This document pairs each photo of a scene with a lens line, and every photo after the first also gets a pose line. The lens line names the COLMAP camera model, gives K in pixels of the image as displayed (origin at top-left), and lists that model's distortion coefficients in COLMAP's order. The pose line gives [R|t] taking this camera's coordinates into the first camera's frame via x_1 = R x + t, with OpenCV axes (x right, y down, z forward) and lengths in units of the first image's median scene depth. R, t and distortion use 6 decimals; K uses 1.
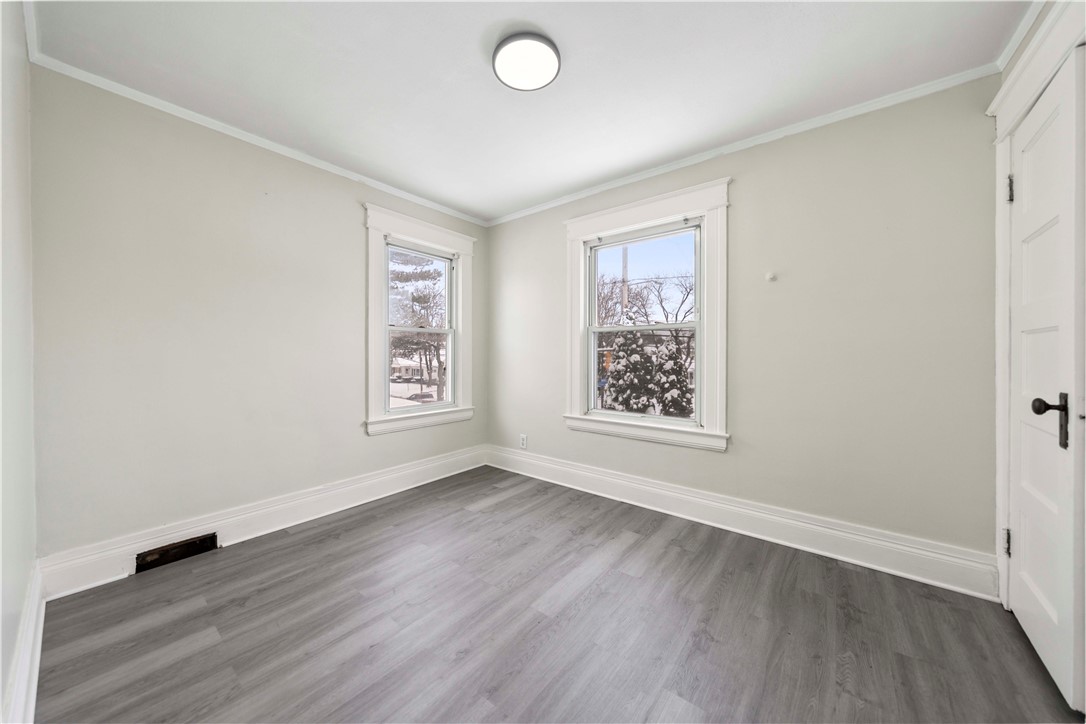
lens RADIAL K [[373.2, 0, 535.6], [0, 373.2, 356.1], [0, 0, 1]] dist [-0.002992, 0.000381]
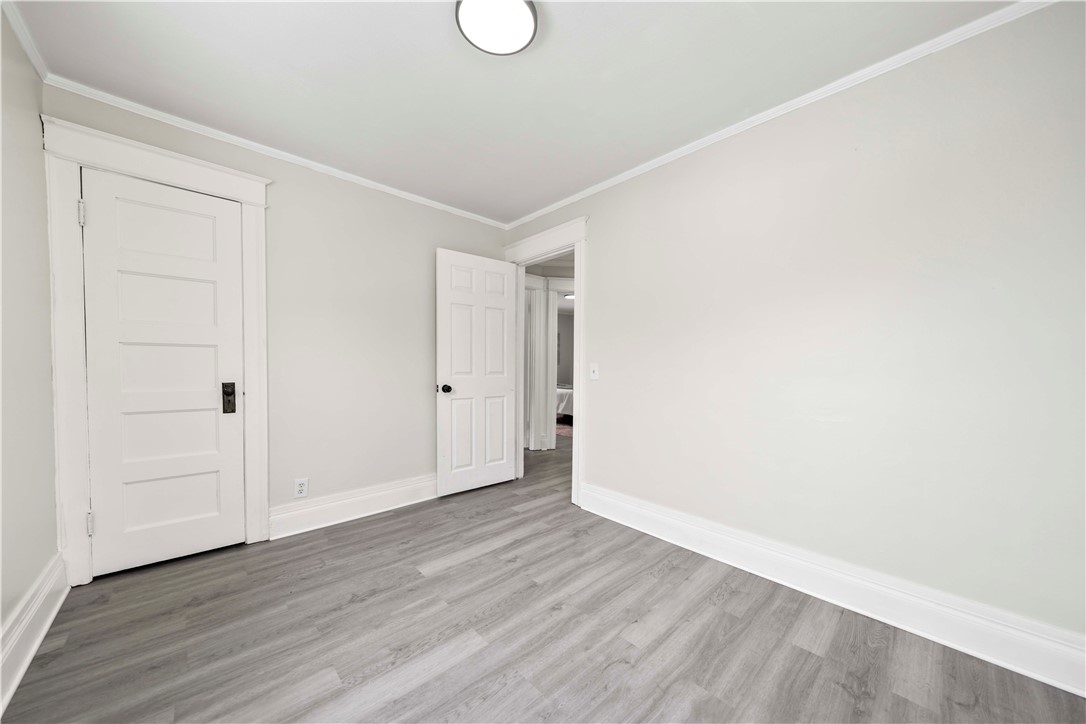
lens RADIAL K [[373.2, 0, 533.5], [0, 373.2, 377.8], [0, 0, 1]] dist [-0.002992, 0.000381]
pose [[-0.988119, -0.016684, 0.152780, -0.211316], [-0.011291, 0.999284, 0.036104, -0.005859], [-0.153273, 0.033950, -0.987601, 1.573370]]
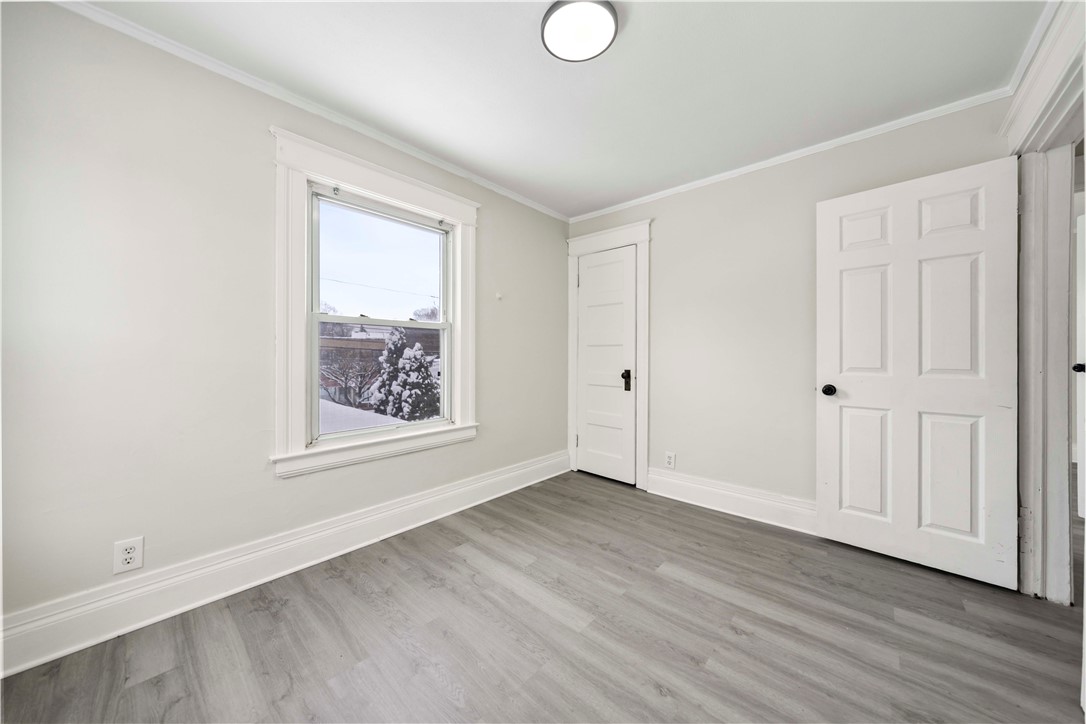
lens RADIAL K [[373.2, 0, 548.1], [0, 373.2, 355.1], [0, 0, 1]] dist [-0.002992, 0.000381]
pose [[0.046864, 0.000179, 0.998901, -0.785763], [-0.000365, 1.000000, -0.000162, -0.004654], [-0.998901, -0.000357, 0.046864, 0.877698]]
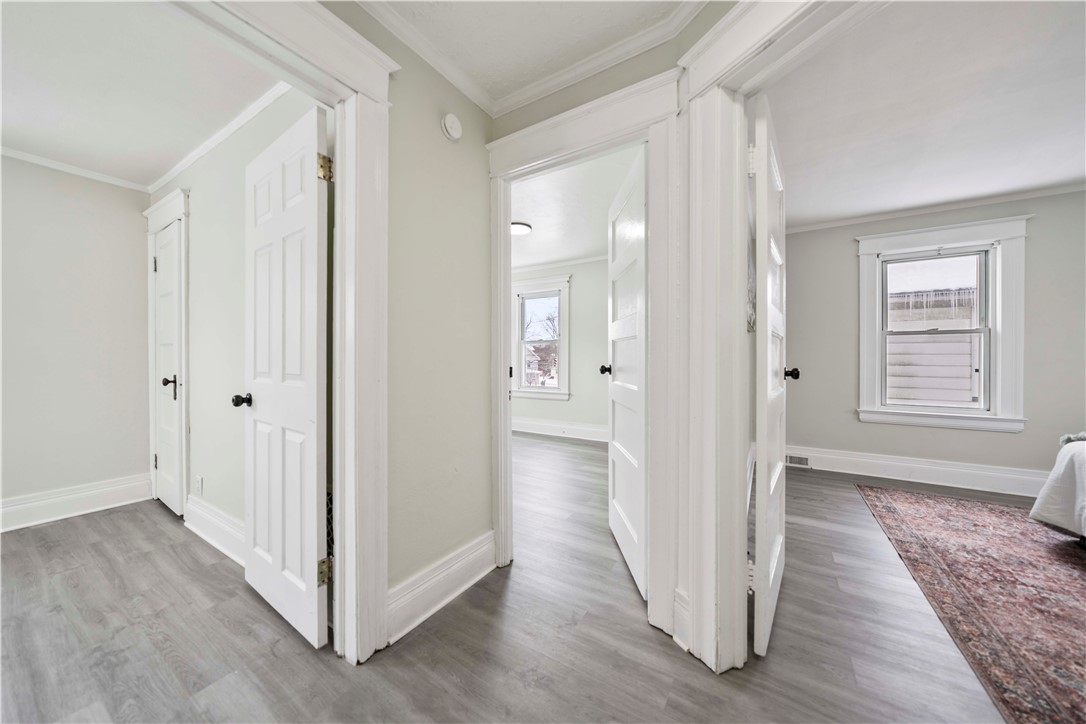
lens RADIAL K [[373.2, 0, 548.5], [0, 373.2, 357.7], [0, 0, 1]] dist [-0.002992, 0.000381]
pose [[-0.120292, -0.007051, 0.992714, -0.605335], [0.001516, 0.999972, 0.007287, -0.007818], [-0.992737, 0.002381, -0.120278, -0.548117]]
